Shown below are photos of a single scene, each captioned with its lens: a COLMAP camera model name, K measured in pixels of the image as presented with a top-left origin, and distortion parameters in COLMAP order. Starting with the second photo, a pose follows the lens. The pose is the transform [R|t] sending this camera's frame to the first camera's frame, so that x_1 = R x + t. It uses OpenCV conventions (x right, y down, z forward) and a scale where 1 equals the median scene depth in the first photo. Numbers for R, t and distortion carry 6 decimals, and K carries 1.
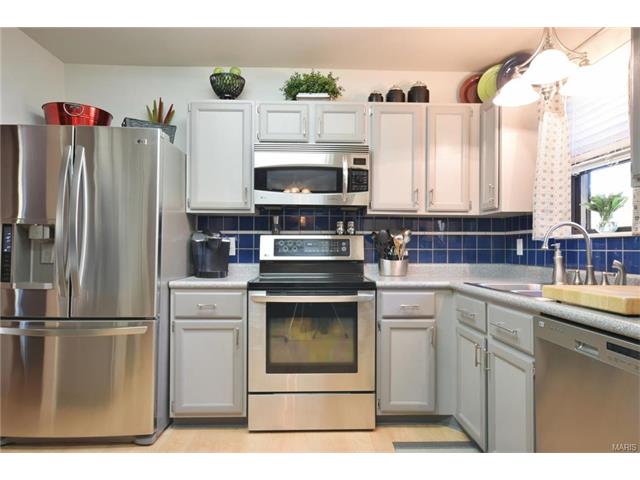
lens RADIAL K [[449.1, 0, 319.5], [0, 449.1, 243.1], [0, 0, 1]] dist [-0.001170, 0.017934]
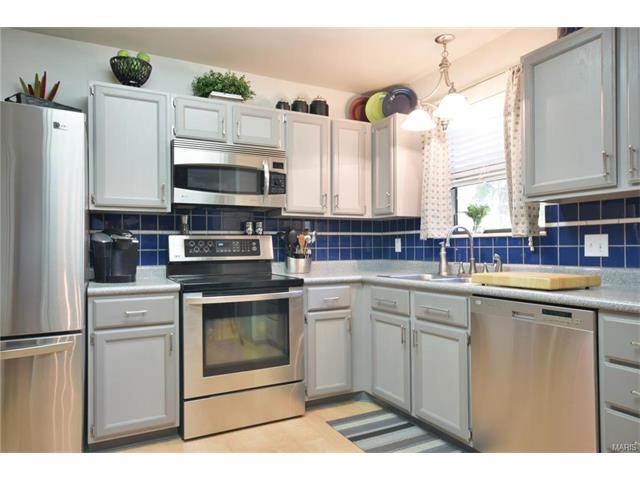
lens RADIAL K [[449.1, 0, 336.9], [0, 449.1, 242.7], [0, 0, 1]] dist [-0.001170, 0.017934]
pose [[0.890783, -0.006842, 0.454377, -0.287537], [0.006317, 0.999976, 0.002674, -0.002570], [-0.454385, 0.000489, 0.890805, -0.001937]]
